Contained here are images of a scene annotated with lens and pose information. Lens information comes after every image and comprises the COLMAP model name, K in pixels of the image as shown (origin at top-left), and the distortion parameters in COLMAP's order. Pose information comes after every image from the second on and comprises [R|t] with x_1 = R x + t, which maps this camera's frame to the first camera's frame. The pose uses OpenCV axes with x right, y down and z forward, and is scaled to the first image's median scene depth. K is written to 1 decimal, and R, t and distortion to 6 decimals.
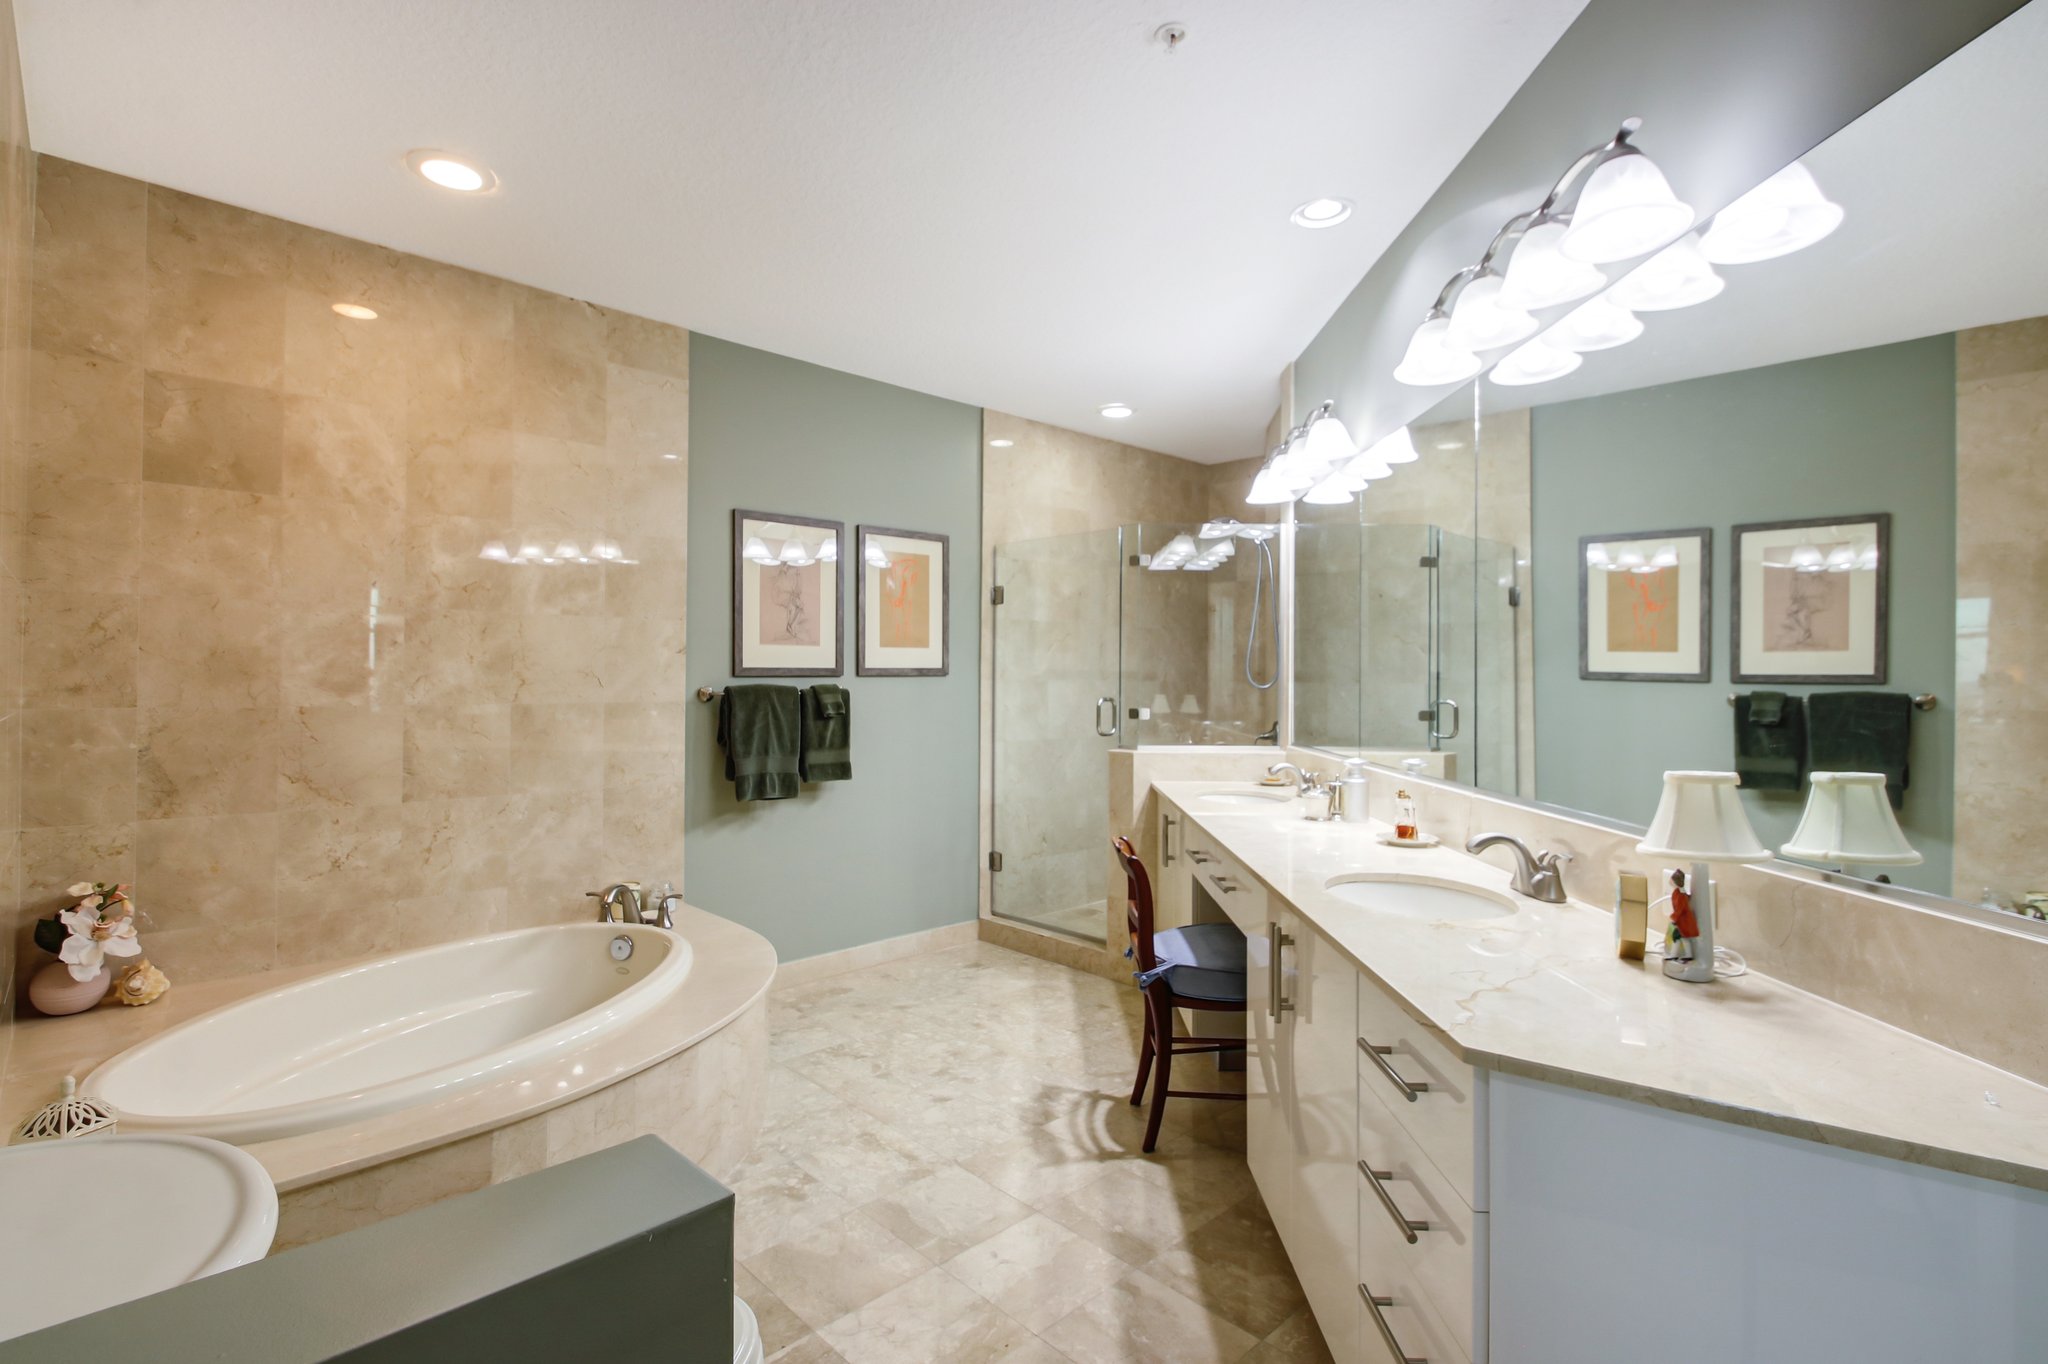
lens RADIAL K [[956.4, 0, 1015.7], [0, 956.4, 668.3], [0, 0, 1]] dist [0.017475, -0.014174]
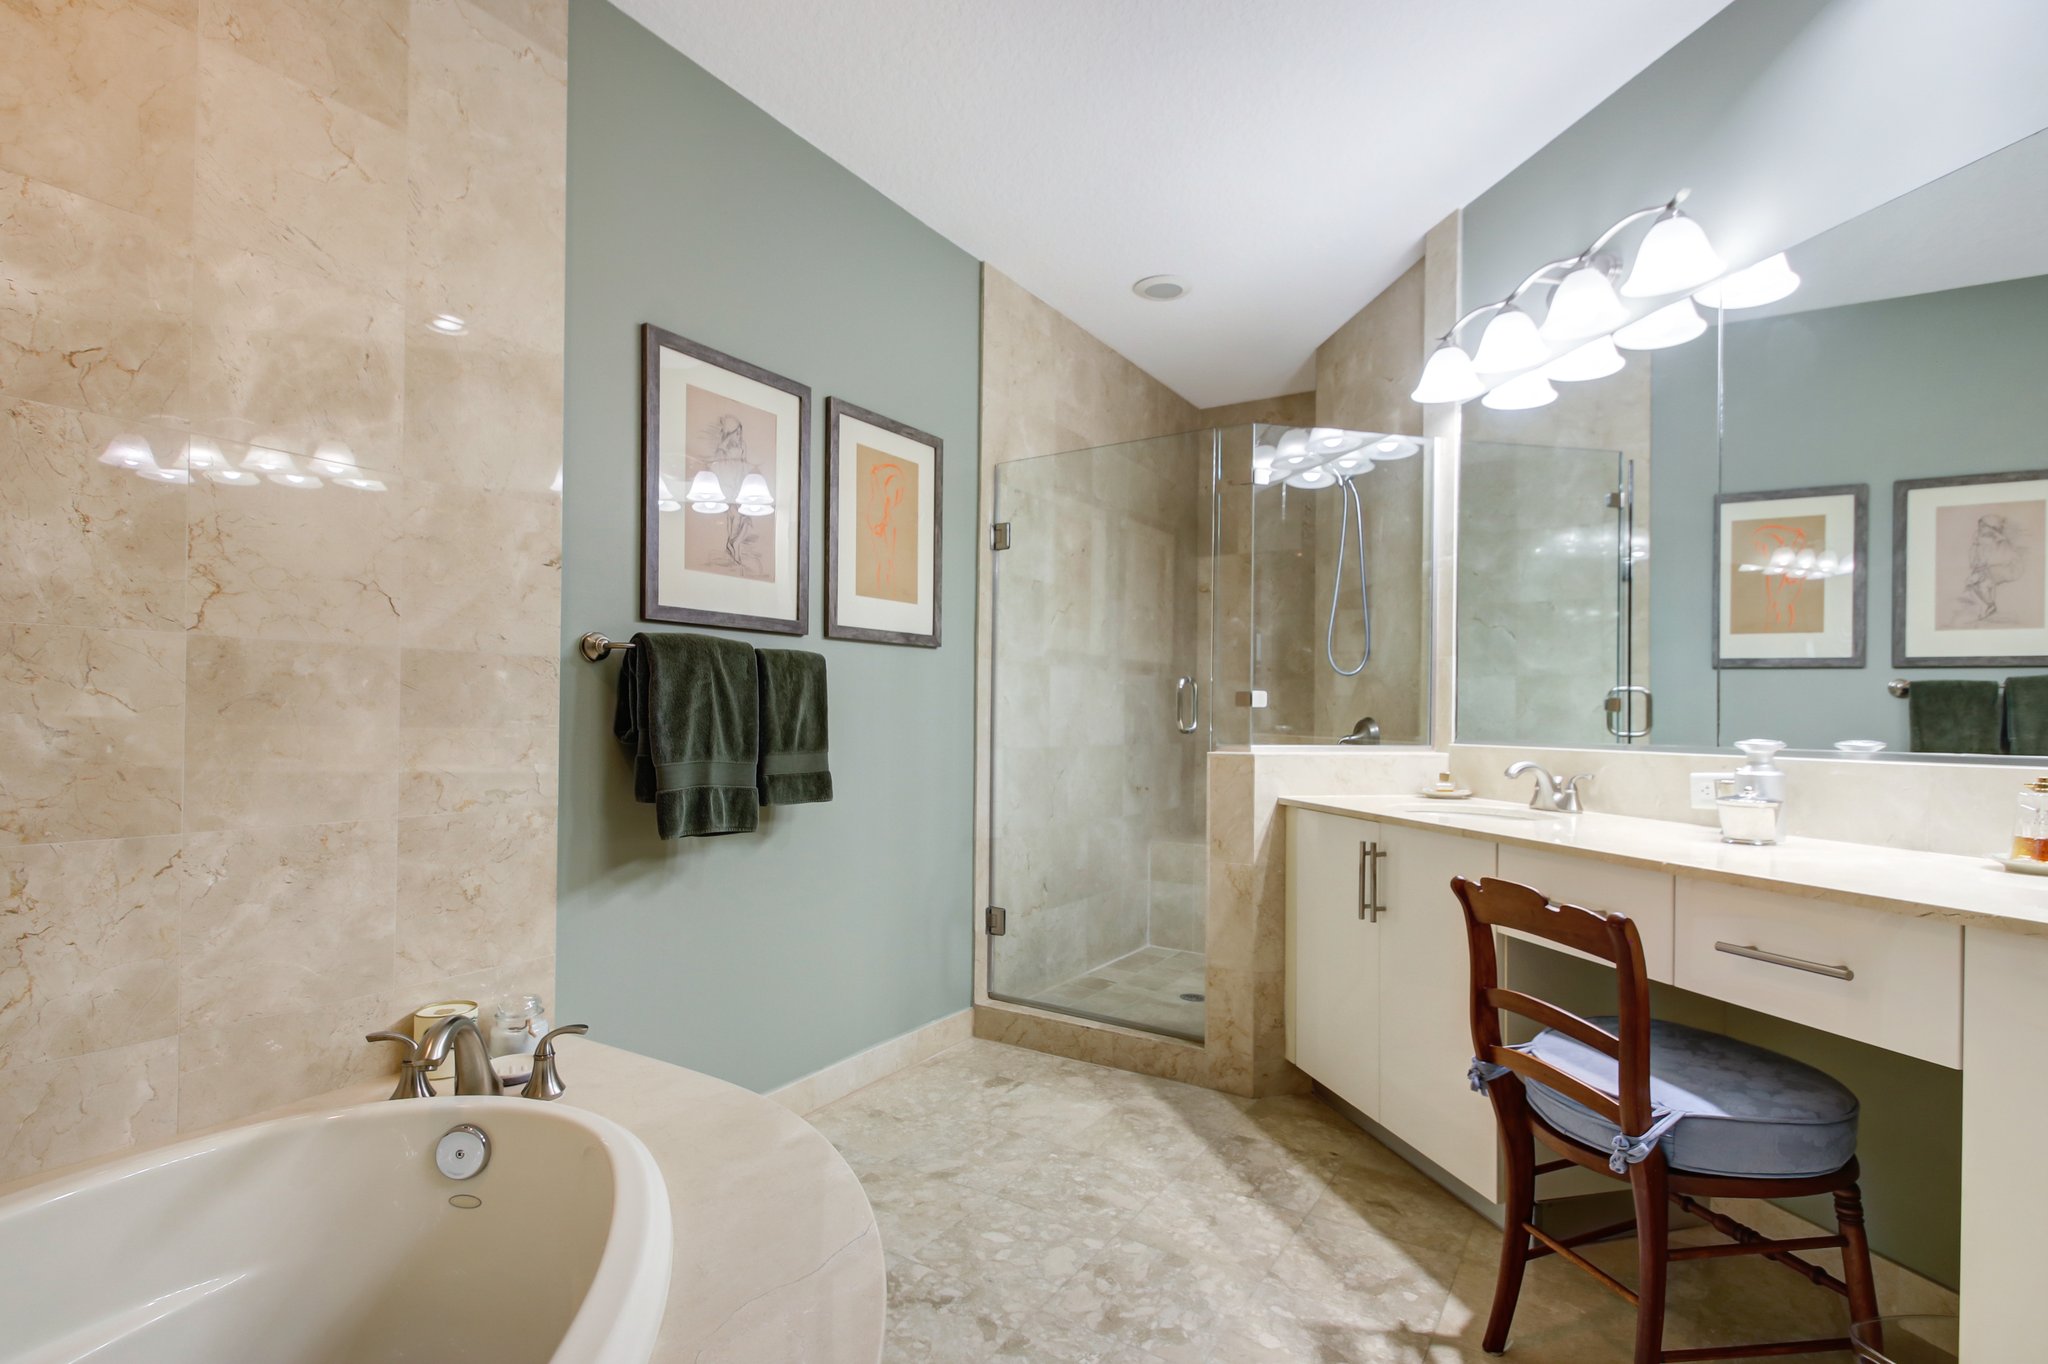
lens RADIAL K [[974.7, 0, 1024.4], [0, 974.7, 707.8], [0, 0, 1]] dist [0.017453, -0.014199]
pose [[0.969393, 0.006147, 0.245438, -0.206595], [-0.006156, 0.999981, -0.000729, 0.056638], [-0.245438, -0.000805, 0.969412, 0.367134]]
